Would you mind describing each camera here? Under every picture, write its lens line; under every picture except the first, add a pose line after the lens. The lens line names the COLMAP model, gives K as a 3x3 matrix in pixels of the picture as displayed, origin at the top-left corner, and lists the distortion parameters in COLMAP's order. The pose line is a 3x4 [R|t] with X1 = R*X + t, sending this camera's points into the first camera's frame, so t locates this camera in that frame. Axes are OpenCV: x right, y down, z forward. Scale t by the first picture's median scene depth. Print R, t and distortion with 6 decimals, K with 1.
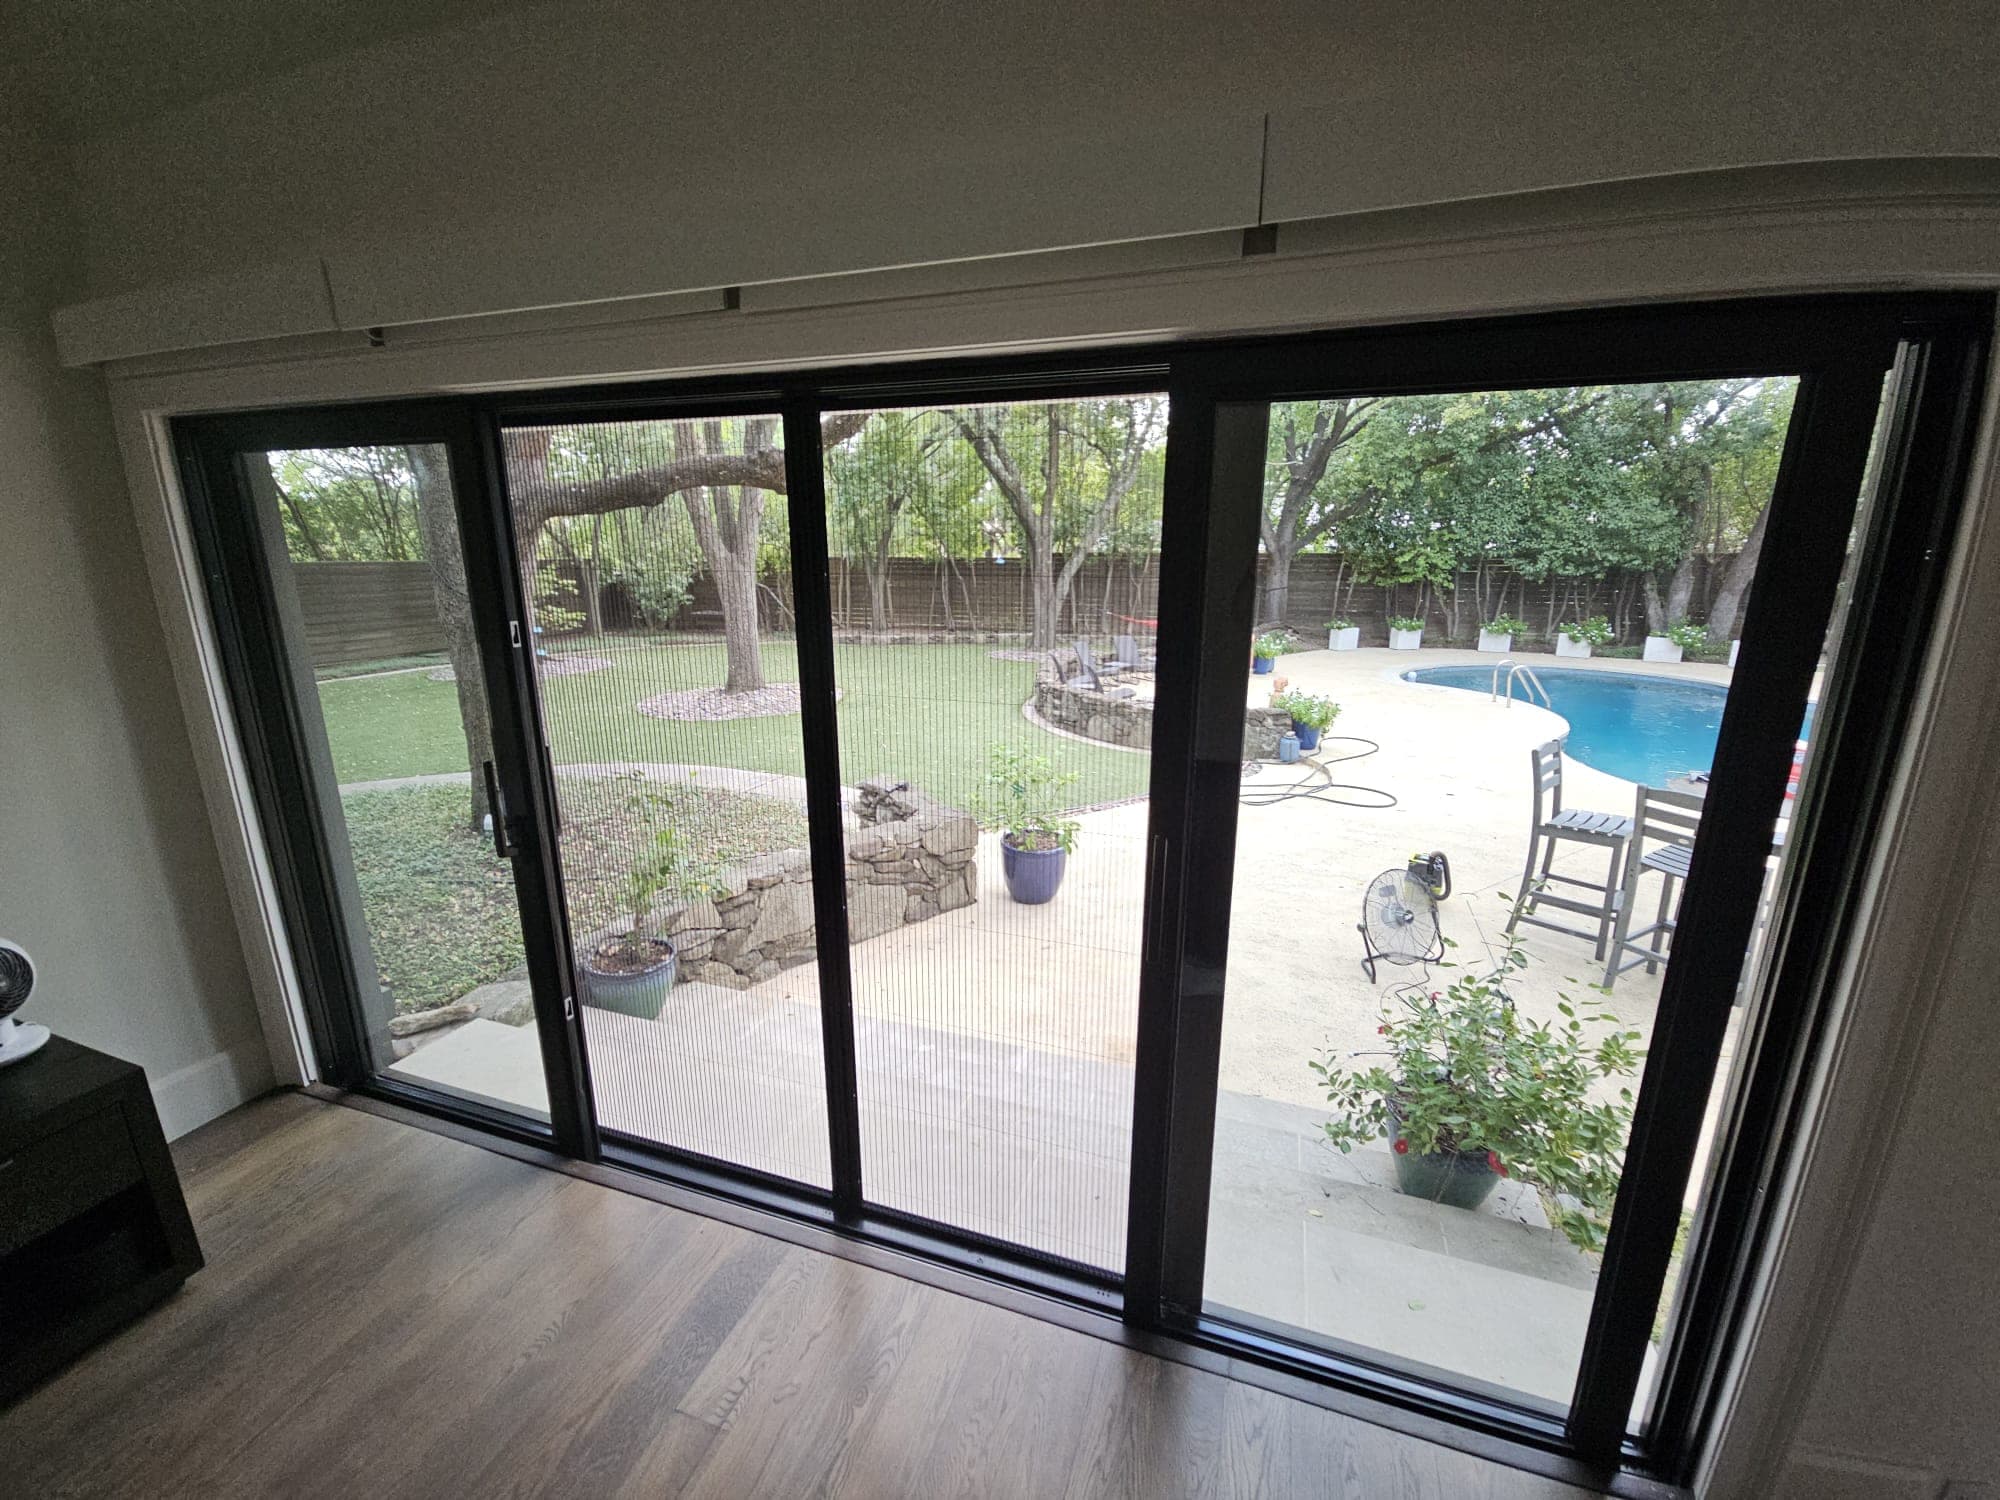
lens RADIAL K [[796.6, 0, 1004.6], [0, 796.6, 746.9], [0, 0, 1]] dist [0.003303, -0.000200]
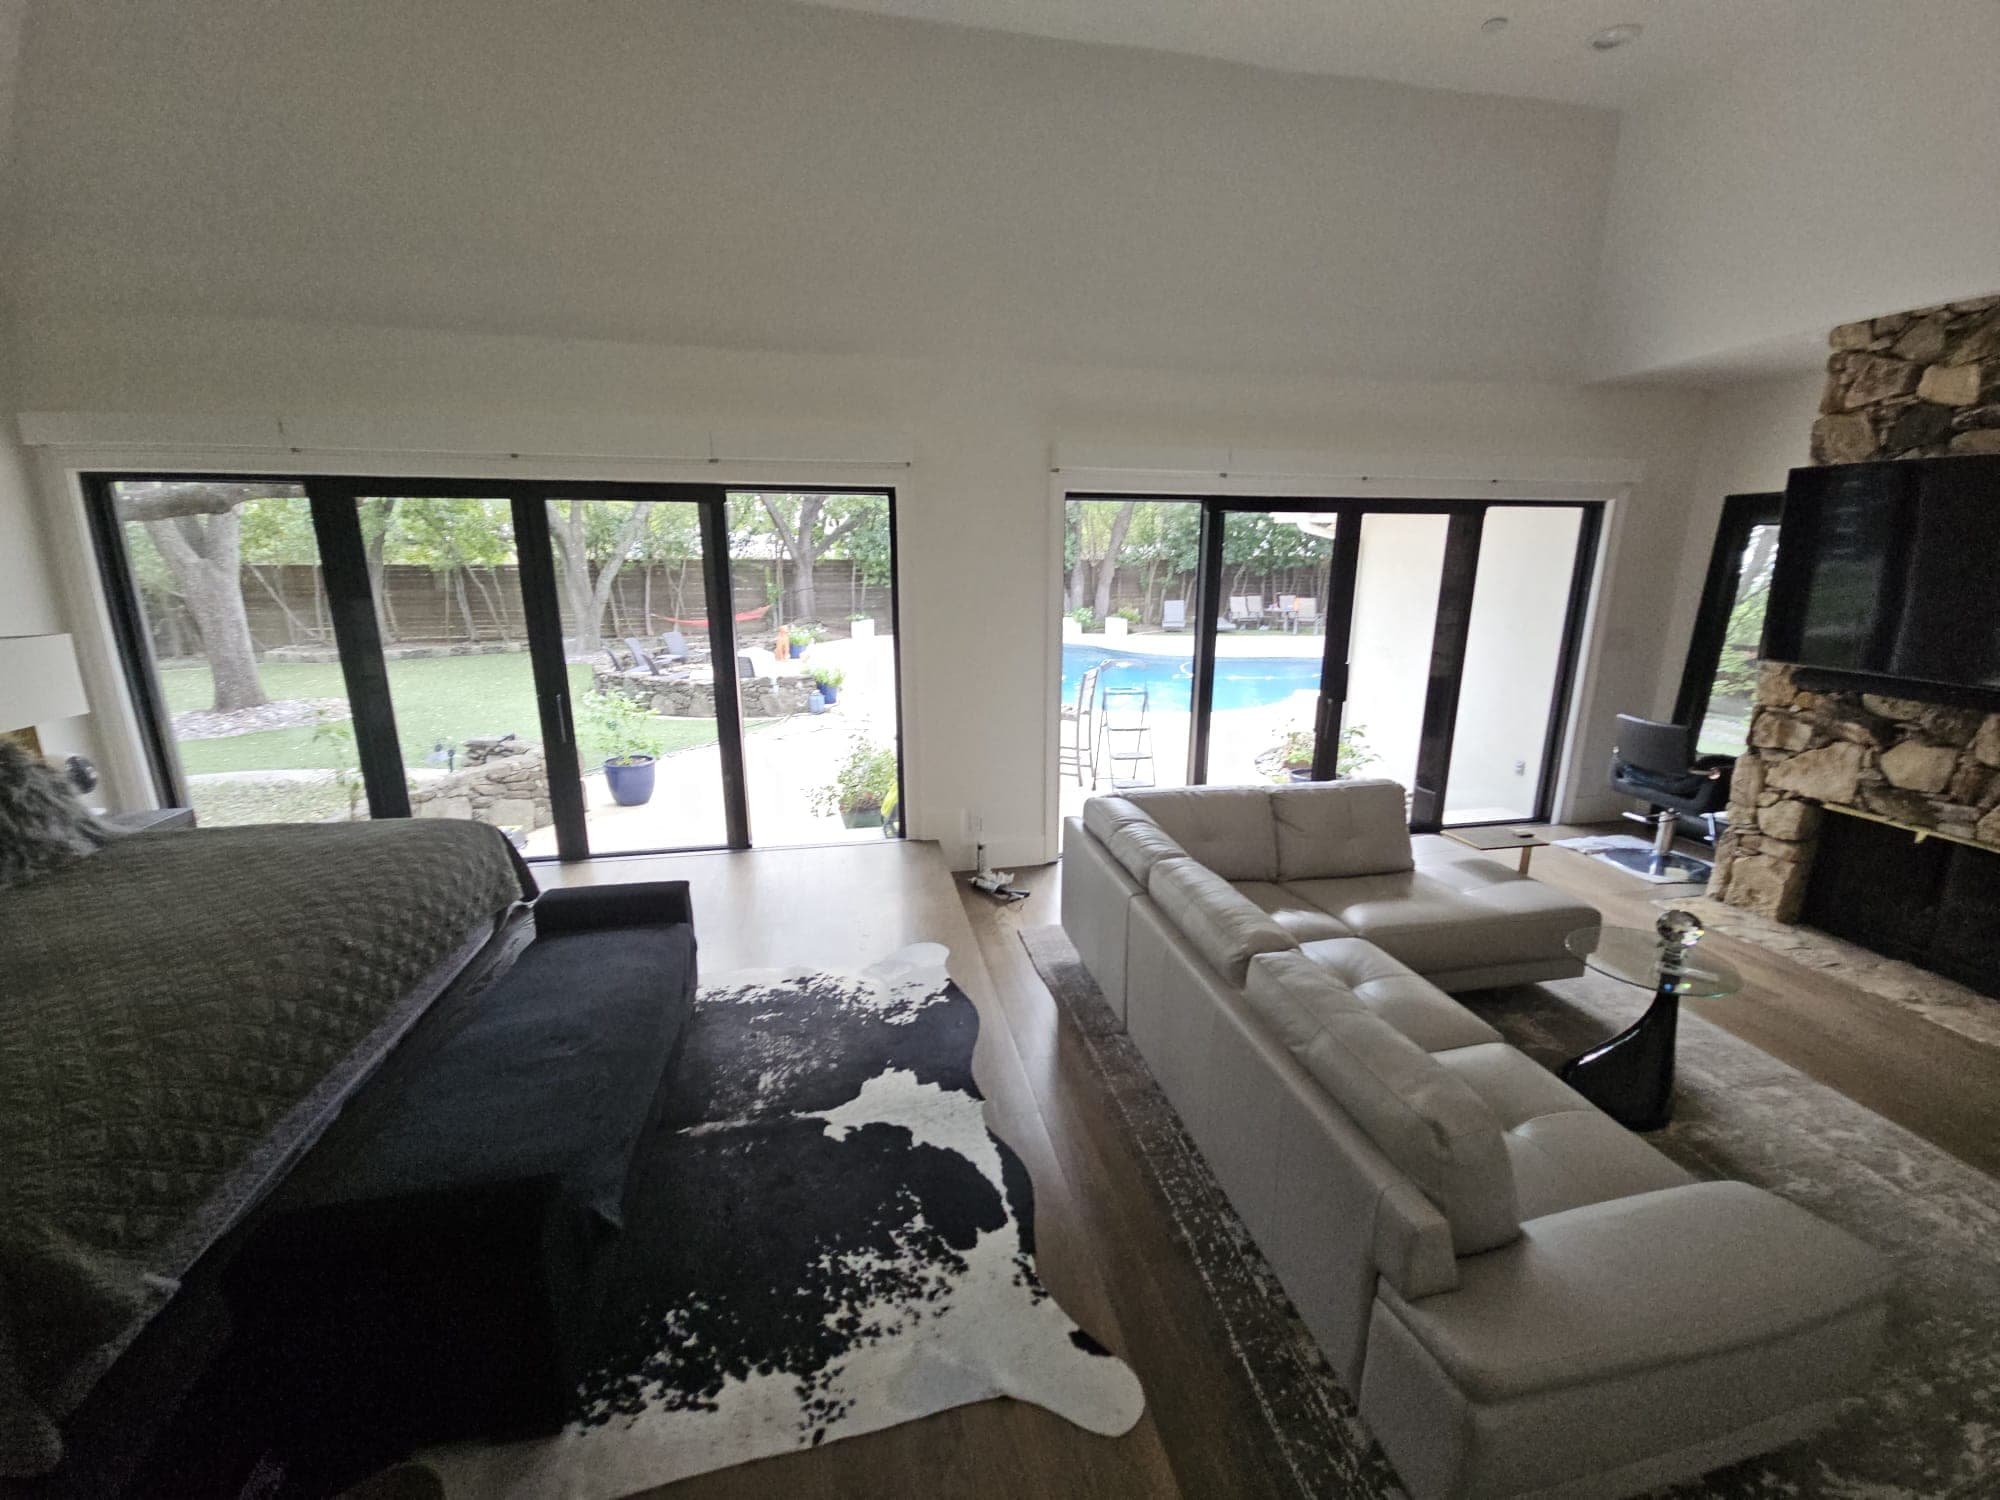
lens RADIAL K [[796.6, 0, 1005.8], [0, 796.6, 747.5], [0, 0, 1]] dist [0.003303, -0.000200]
pose [[0.852710, -0.122661, 0.507780, -0.032012], [0.127074, 0.991549, 0.026128, 0.042593], [-0.506694, 0.042246, 0.861091, -0.163662]]
